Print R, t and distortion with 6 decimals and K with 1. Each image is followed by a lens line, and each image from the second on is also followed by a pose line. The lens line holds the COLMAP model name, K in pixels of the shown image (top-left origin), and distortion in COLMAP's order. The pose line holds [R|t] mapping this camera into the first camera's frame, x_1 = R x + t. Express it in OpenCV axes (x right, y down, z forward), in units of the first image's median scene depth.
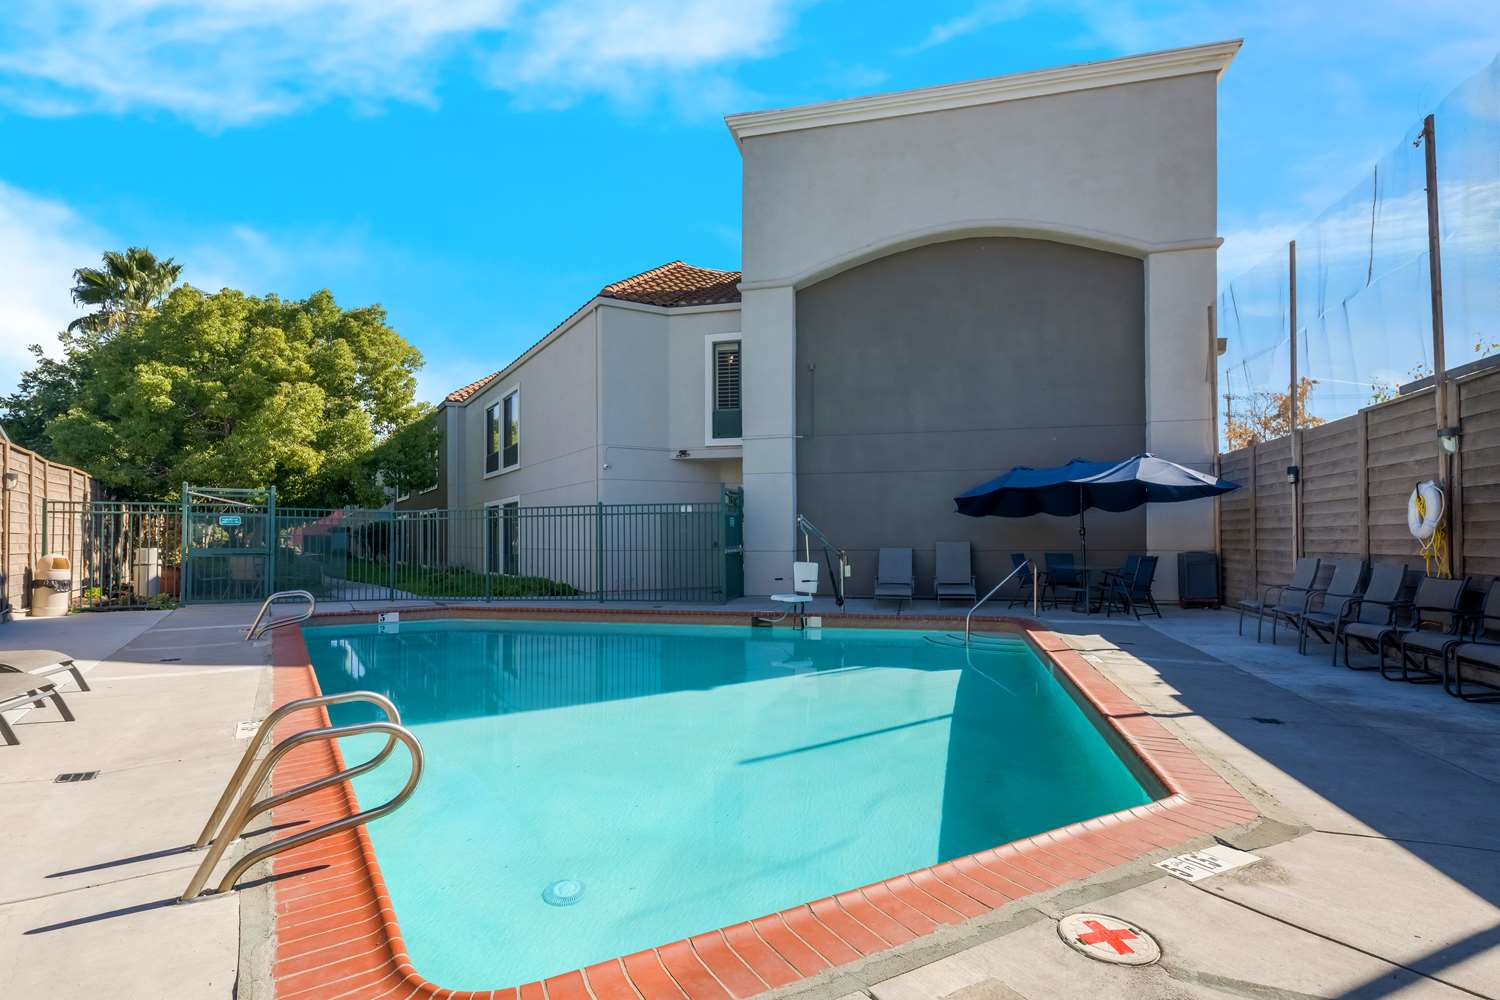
lens RADIAL K [[773.3, 0, 749.0], [0, 773.3, 530.7], [0, 0, 1]] dist [-0.001078, -0.000099]
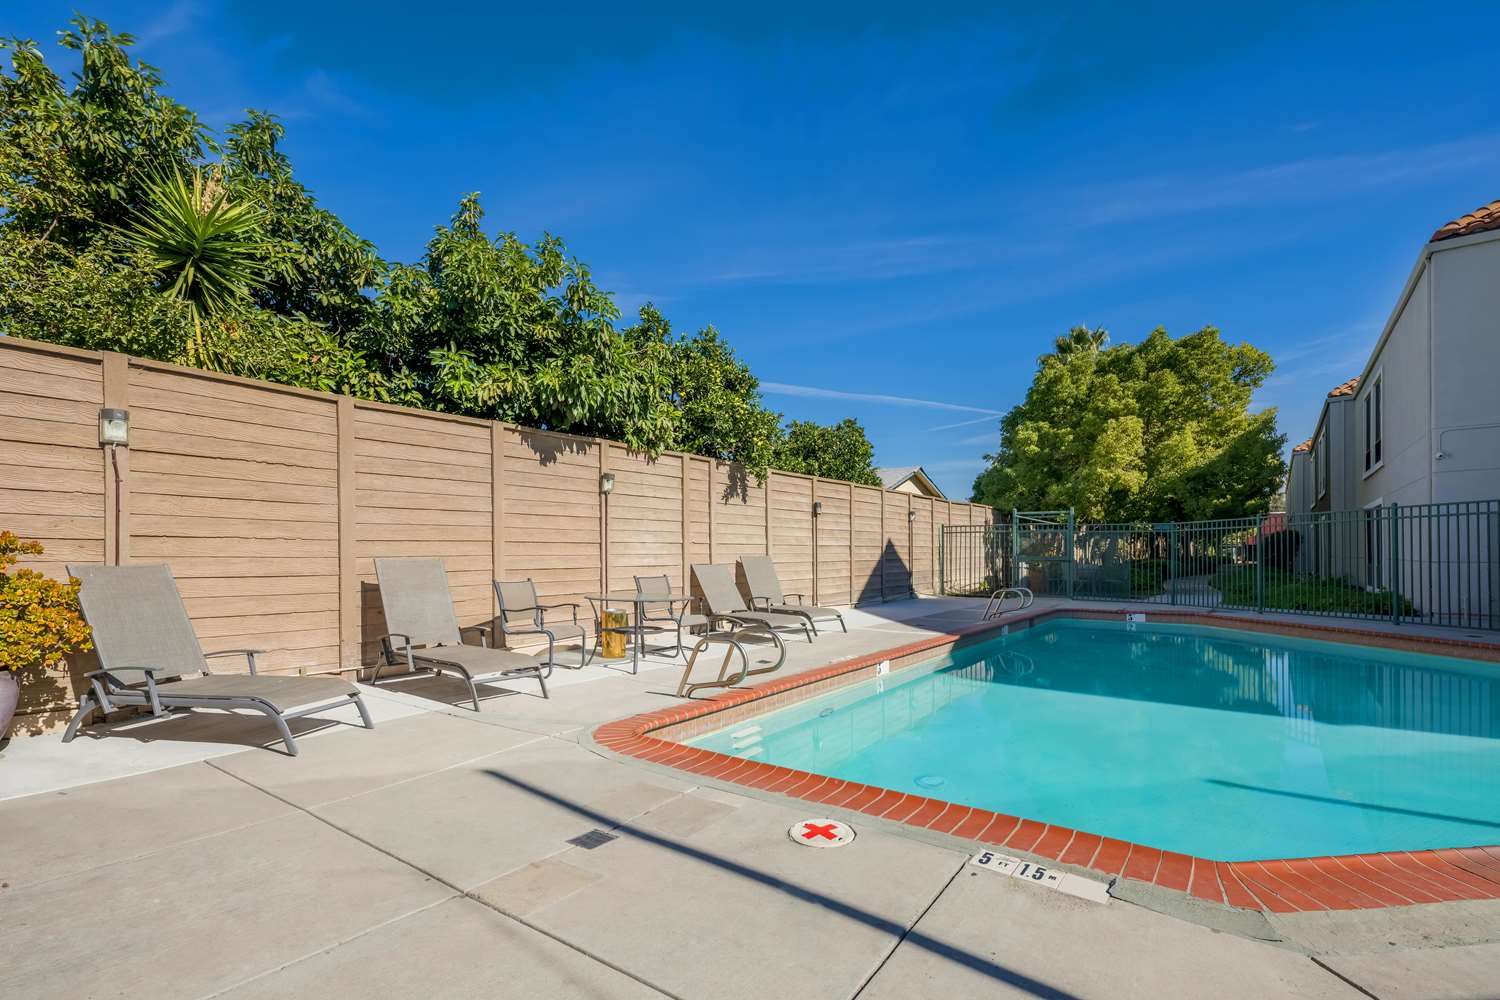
lens RADIAL K [[734.6, 0, 750.2], [0, 734.6, 554.0], [0, 0, 1]] dist [0.000350, -0.000106]
pose [[0.347734, -0.001477, -0.937592, 0.266554], [0.013846, 0.999898, 0.003560, 0.005483], [0.937491, -0.014220, 0.347719, 0.072455]]
